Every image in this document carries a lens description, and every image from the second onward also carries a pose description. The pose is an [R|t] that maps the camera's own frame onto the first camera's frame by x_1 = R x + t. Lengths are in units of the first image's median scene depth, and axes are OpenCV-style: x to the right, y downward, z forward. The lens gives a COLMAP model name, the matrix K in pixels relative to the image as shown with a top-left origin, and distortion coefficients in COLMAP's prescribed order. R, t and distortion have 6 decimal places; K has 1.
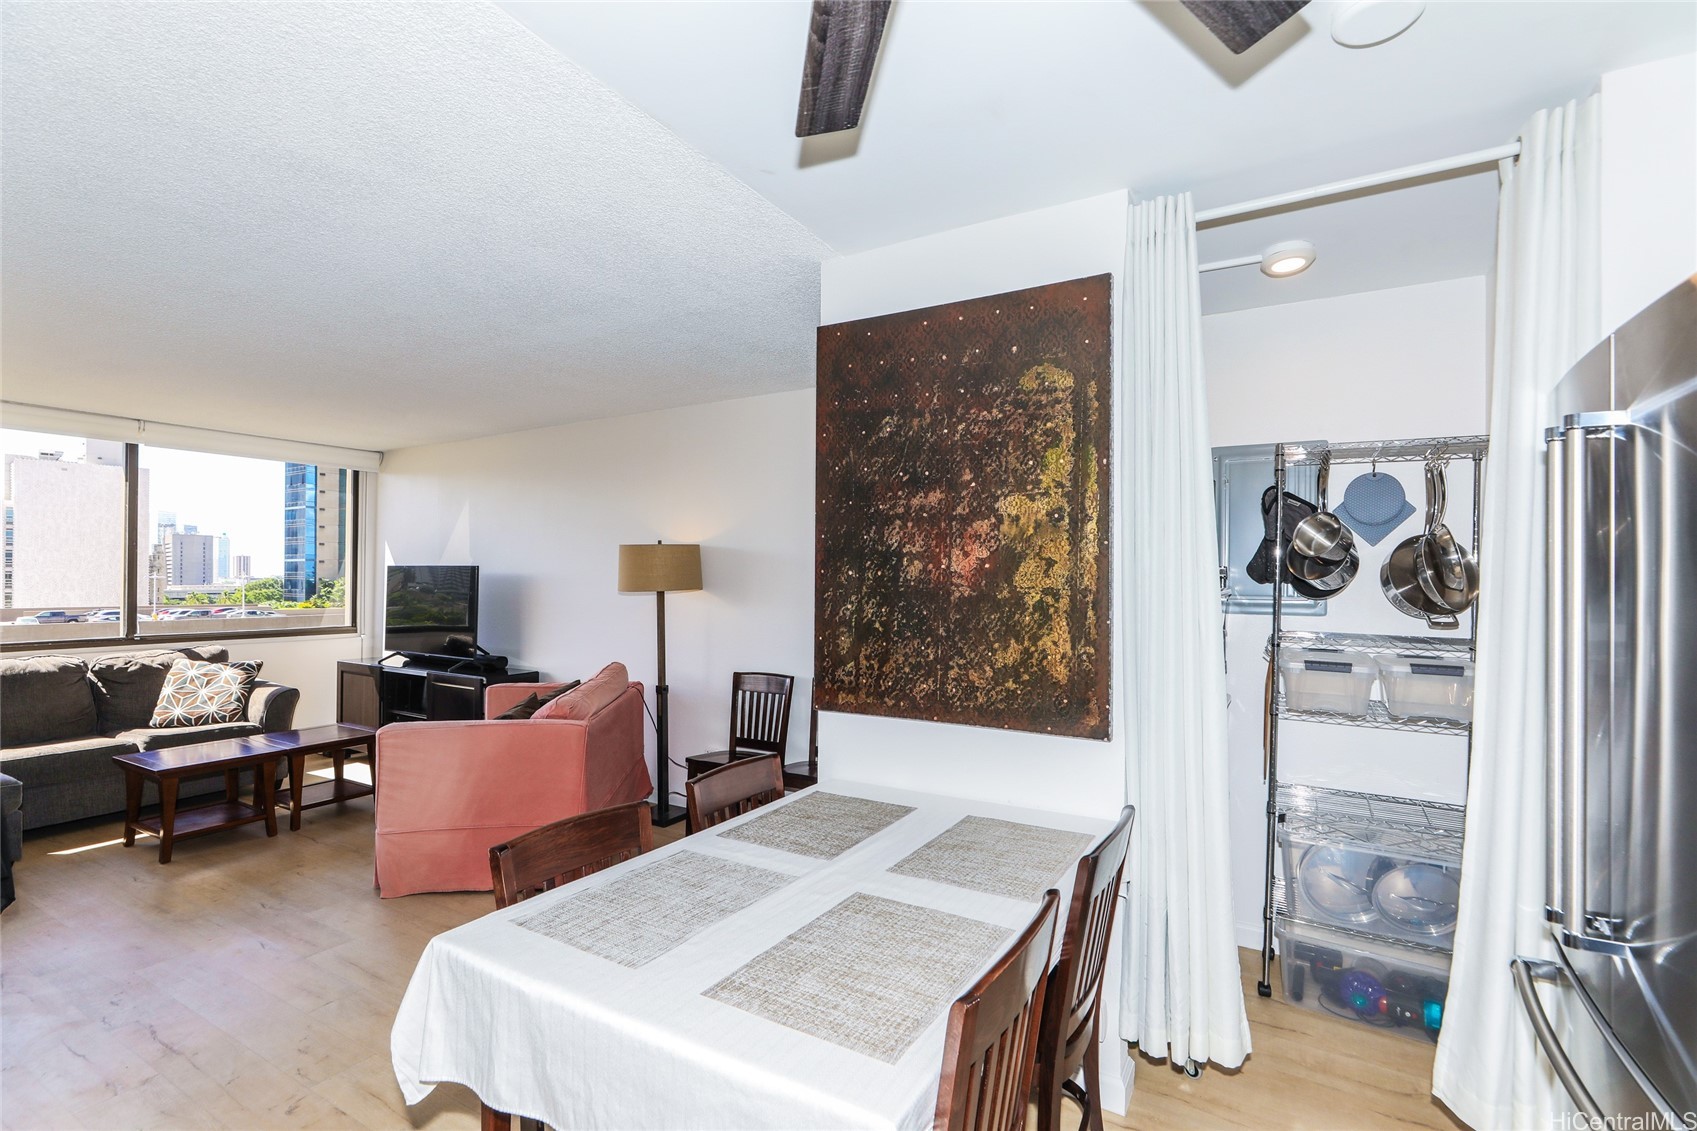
lens RADIAL K [[787.4, 0, 849.0], [0, 787.4, 580.6], [0, 0, 1]] dist [-0.025496, 0.016108]
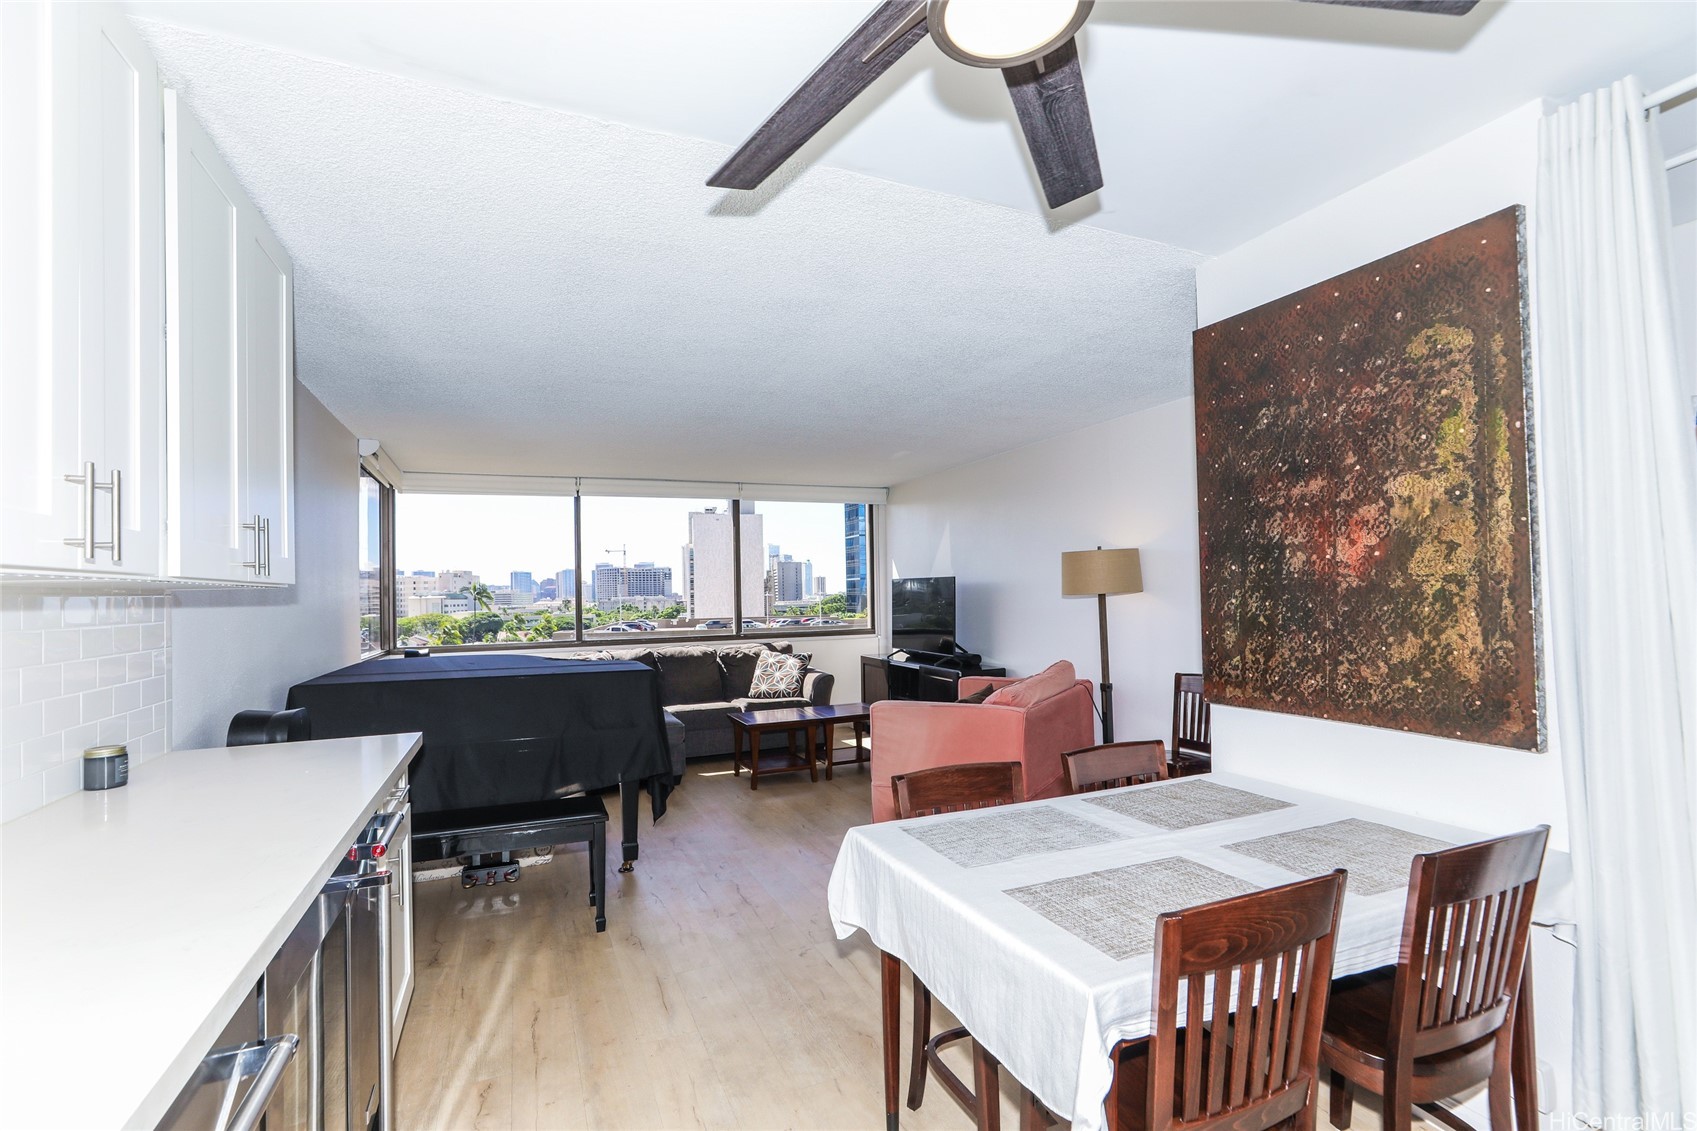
lens RADIAL K [[782.9, 0, 843.7], [0, 782.9, 585.1], [0, 0, 1]] dist [-0.001346, 0.000369]
pose [[0.805776, -0.027886, -0.591564, 0.205544], [0.024024, 0.999608, -0.014399, 0.016118], [0.591733, -0.002610, 0.806130, -0.111752]]
